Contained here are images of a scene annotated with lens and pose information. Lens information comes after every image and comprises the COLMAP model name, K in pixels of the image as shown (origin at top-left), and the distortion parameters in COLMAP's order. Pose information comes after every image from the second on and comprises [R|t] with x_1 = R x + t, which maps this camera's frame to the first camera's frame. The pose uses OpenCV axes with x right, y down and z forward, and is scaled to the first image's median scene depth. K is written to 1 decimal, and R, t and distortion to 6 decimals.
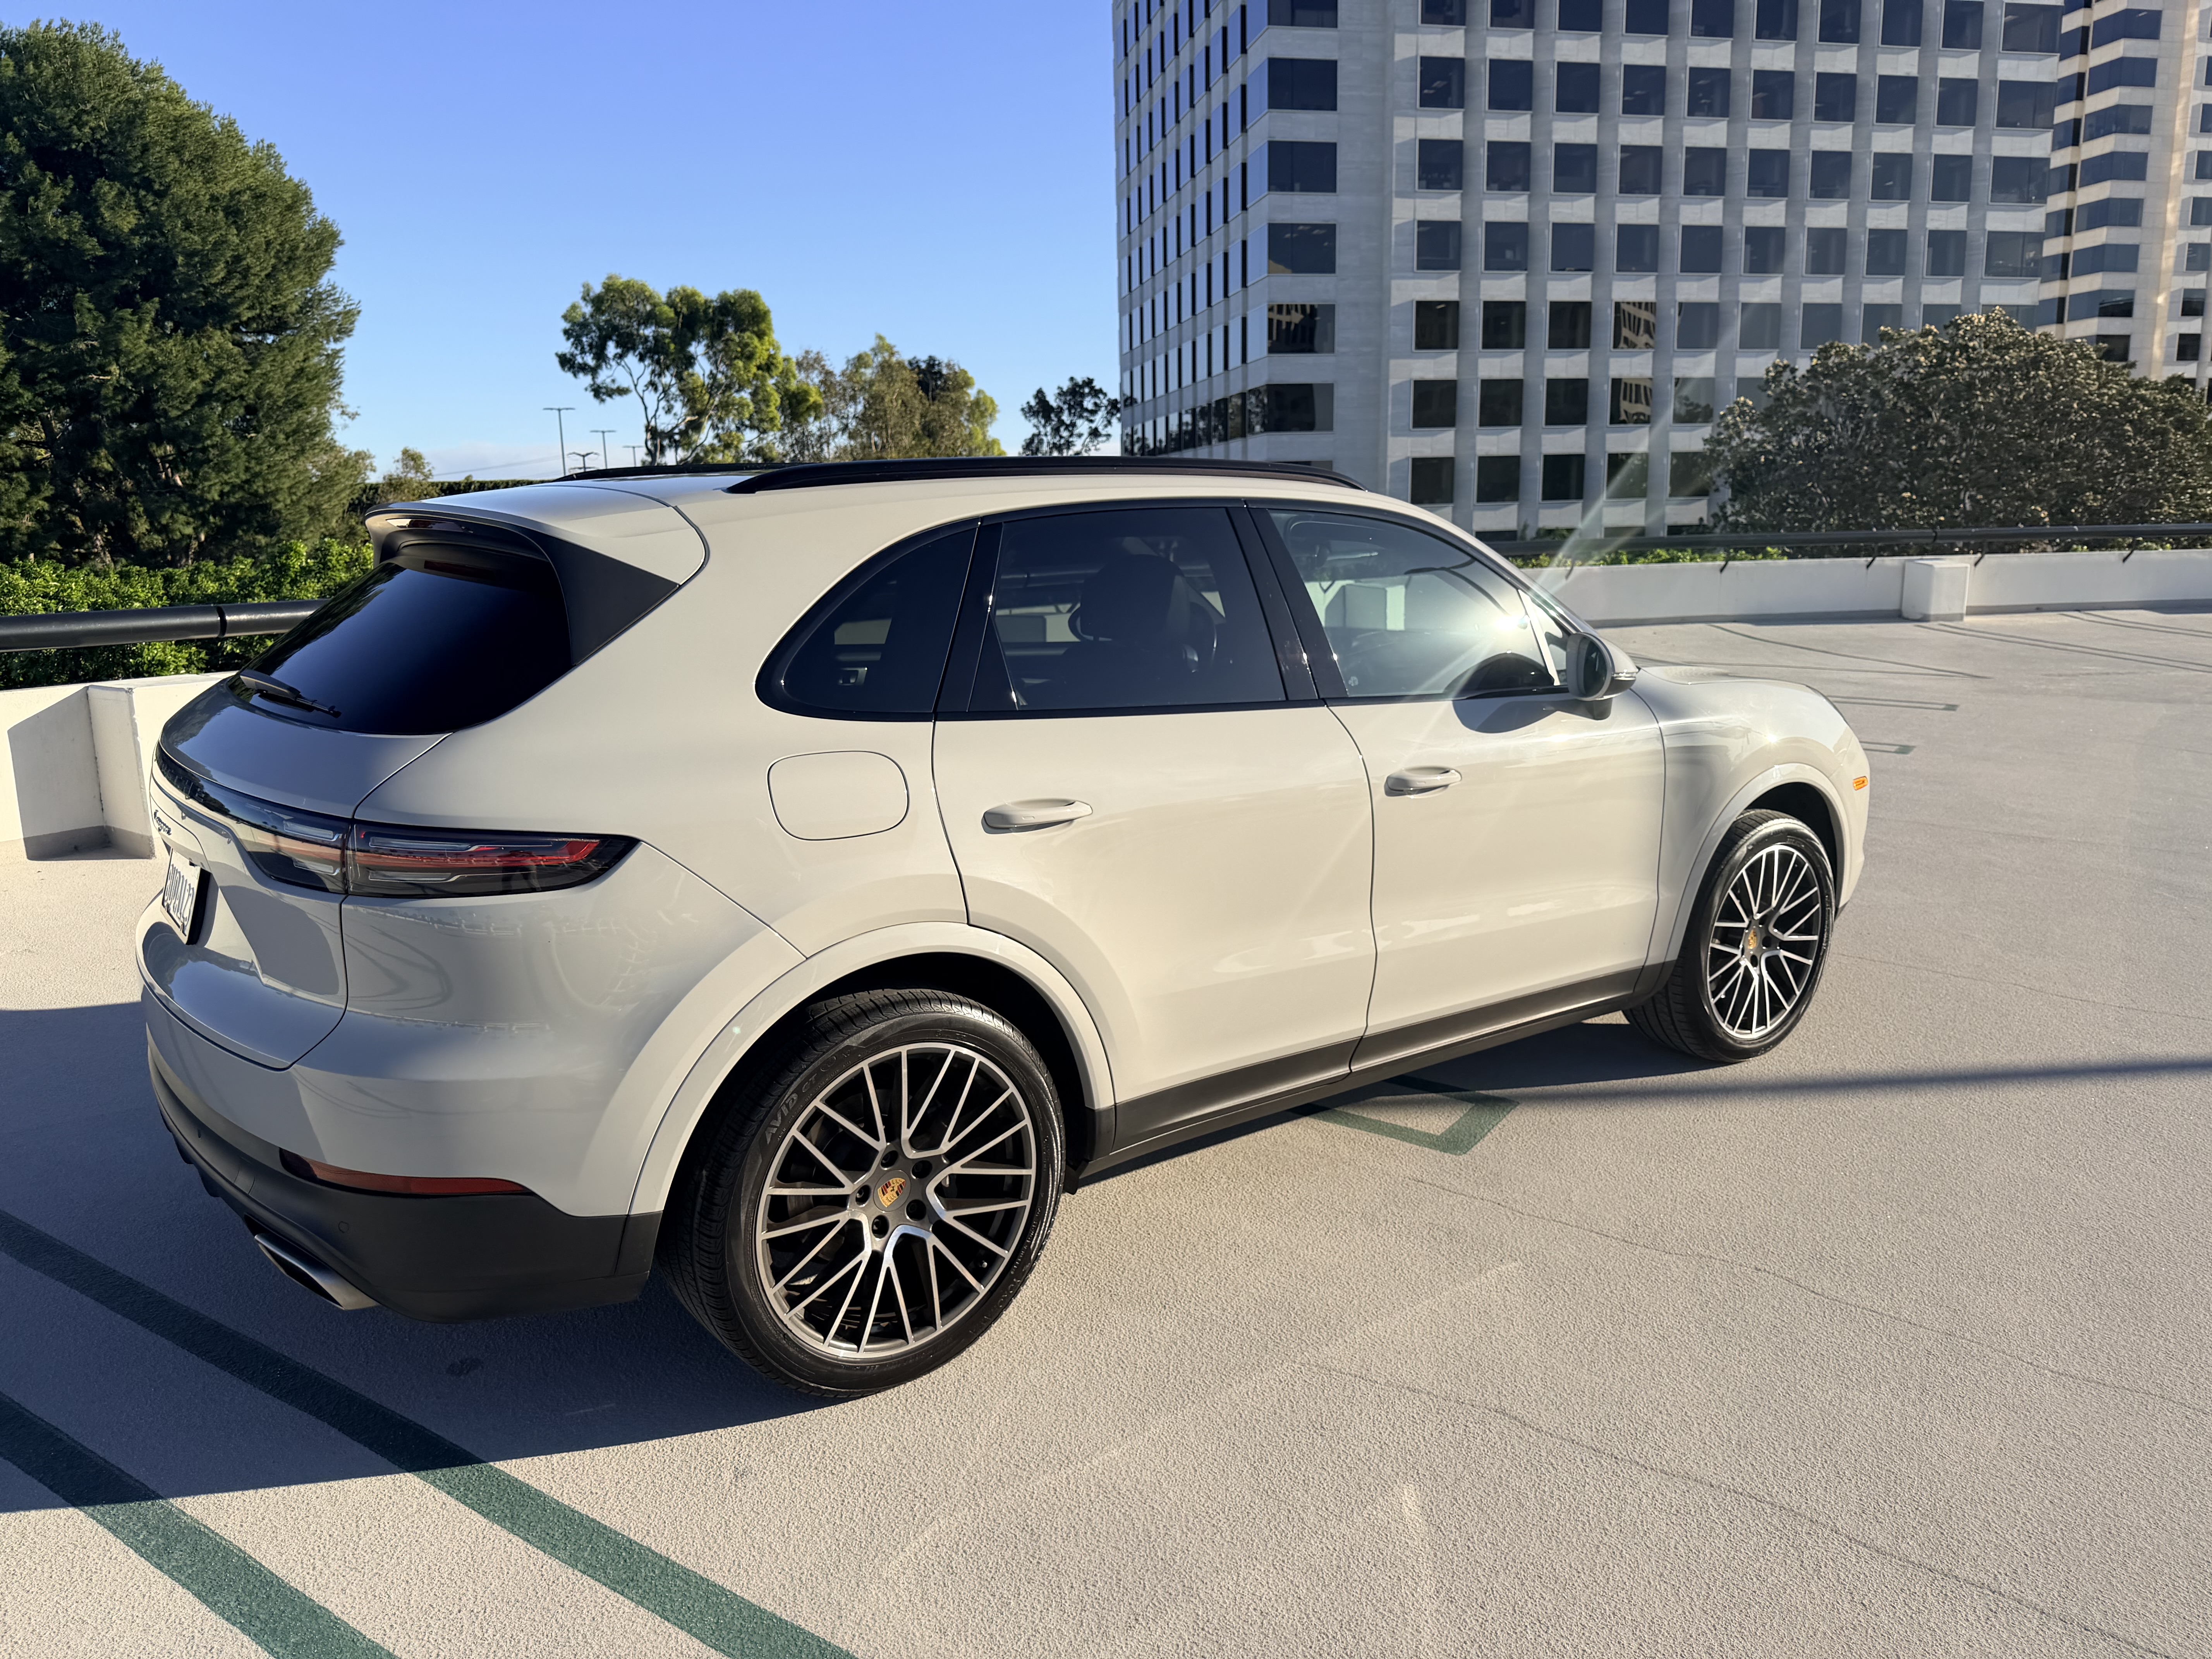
lens RADIAL K [[1571.1, 0, 1089.6], [0, 1571.1, 793.3], [0, 0, 1]] dist [0.034689, -0.045740]
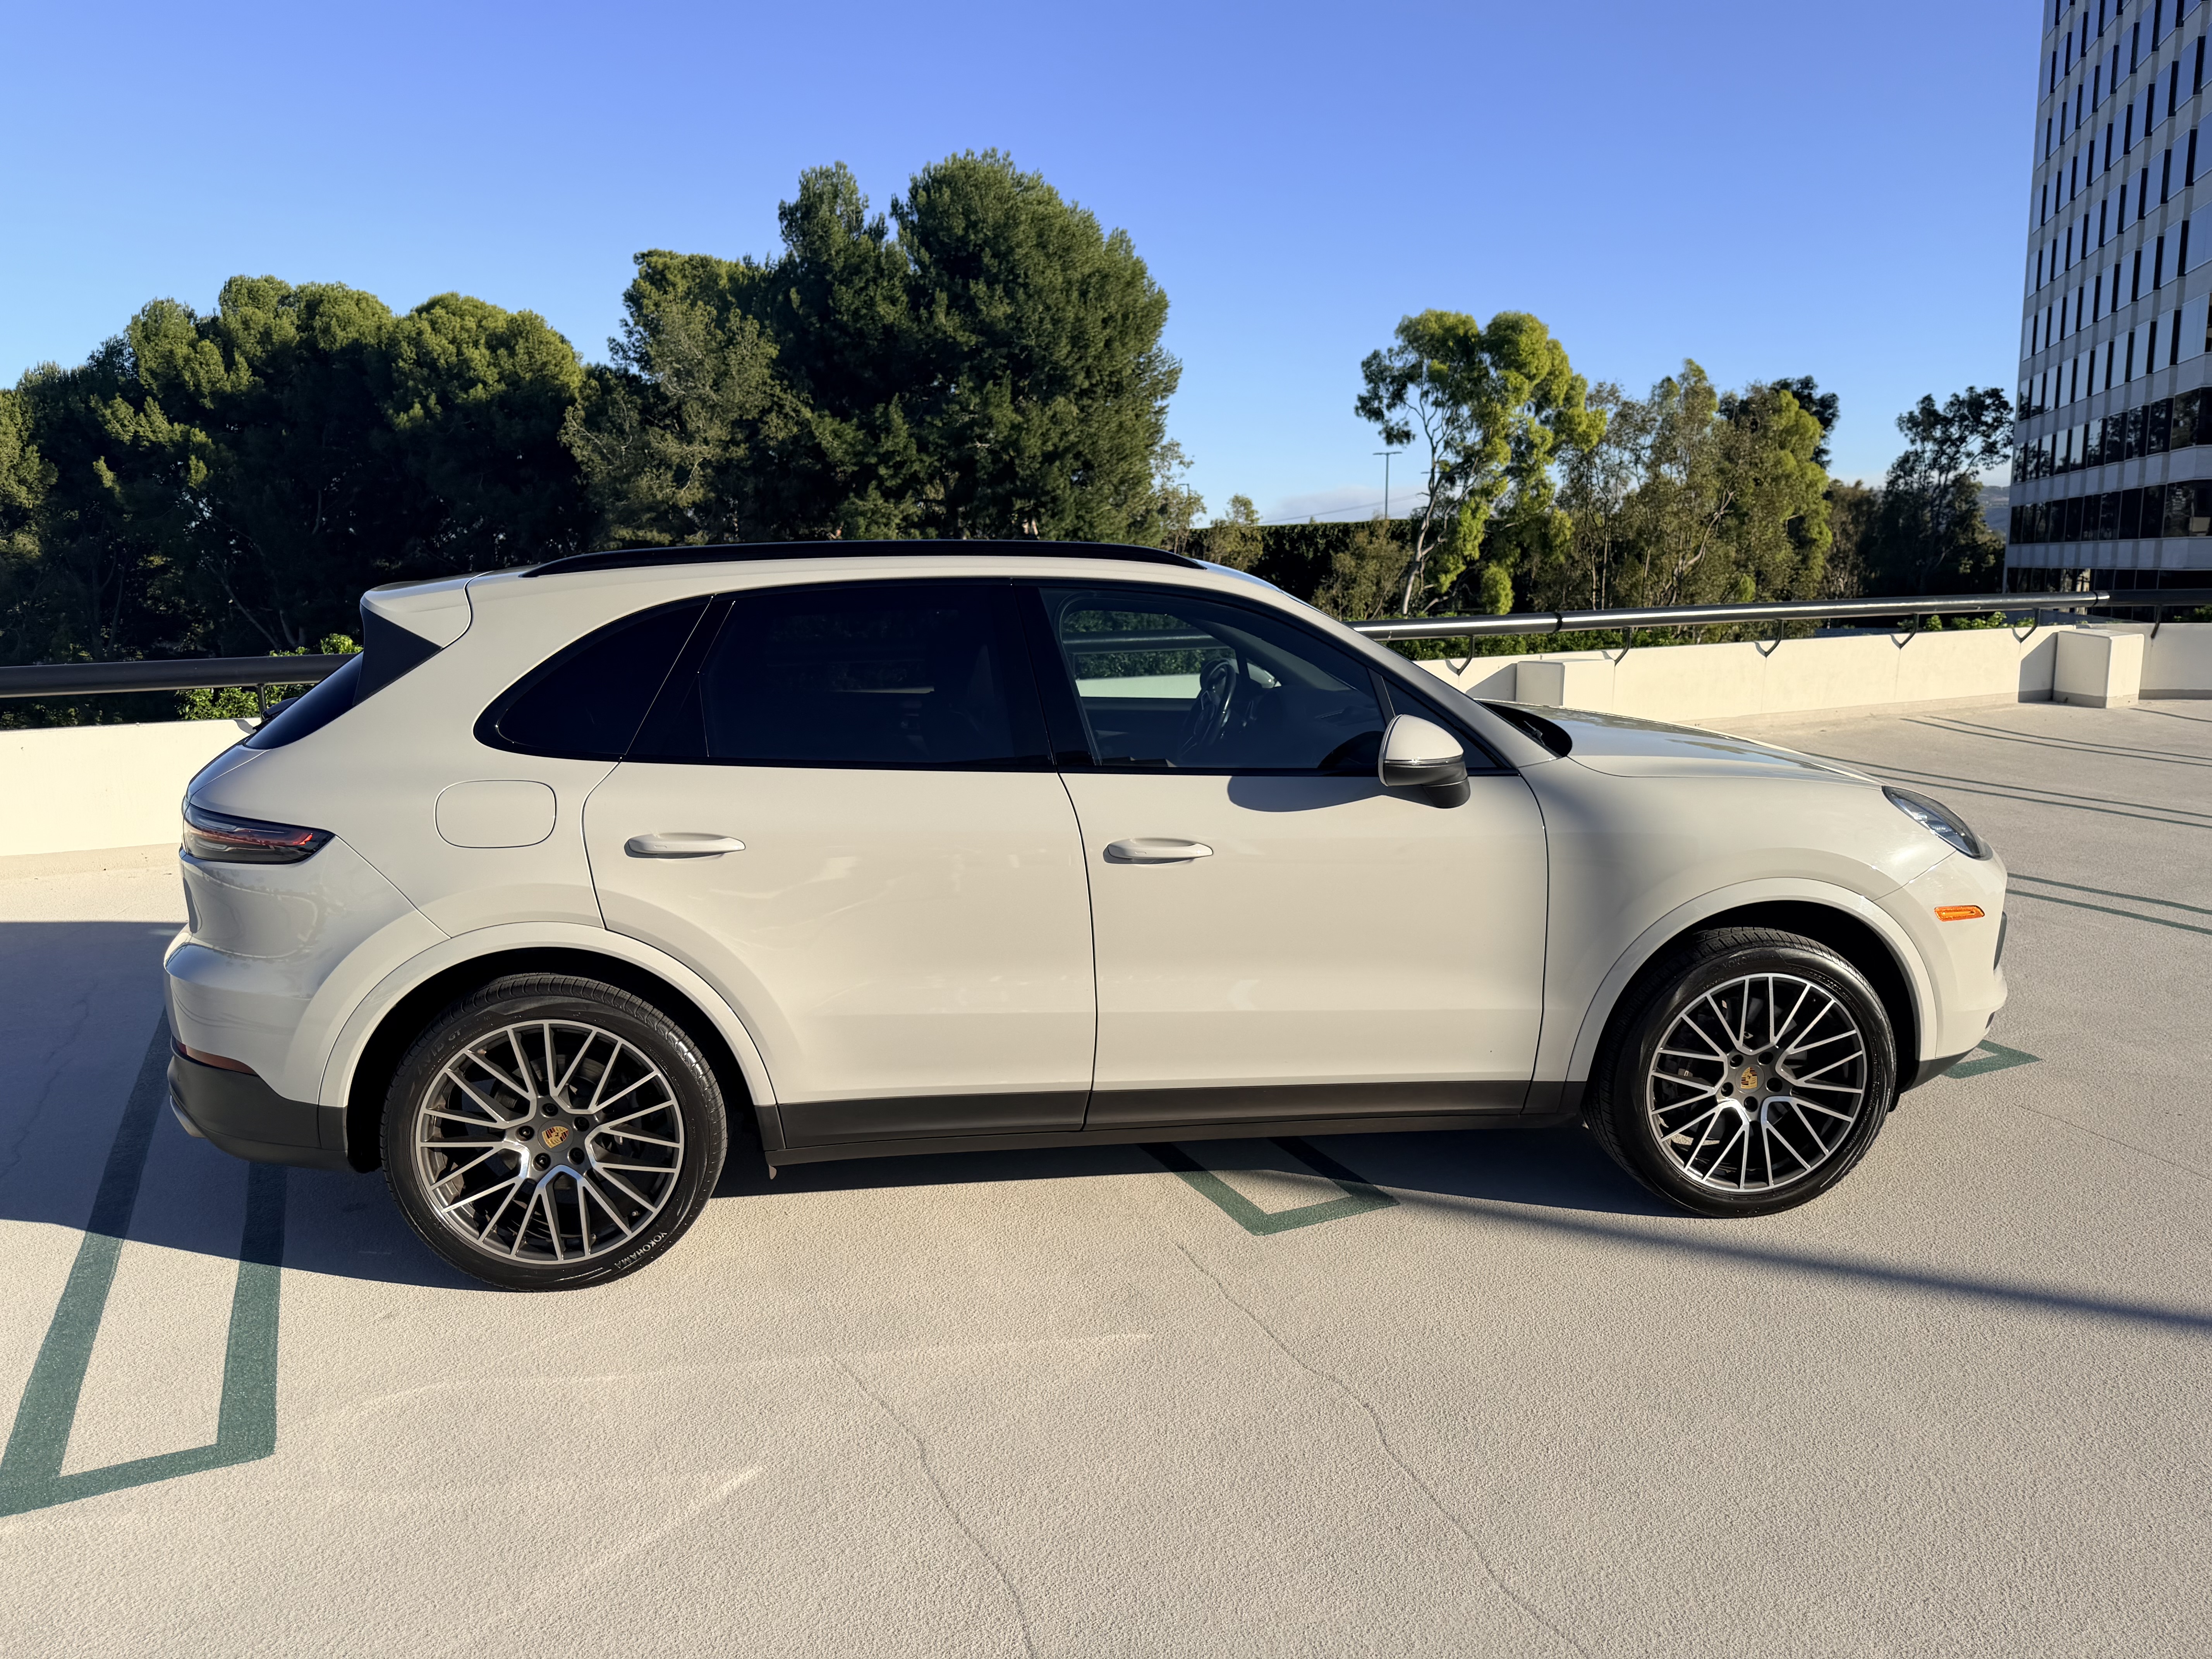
lens RADIAL K [[1571.1, 0, 1121.7], [0, 1571.1, 815.9], [0, 0, 1]] dist [0.034689, -0.045740]
pose [[0.865842, 0.080402, -0.493816, 0.536415], [-0.082769, 0.996422, 0.017112, -0.036558], [0.493425, 0.026056, 0.869398, 0.079028]]
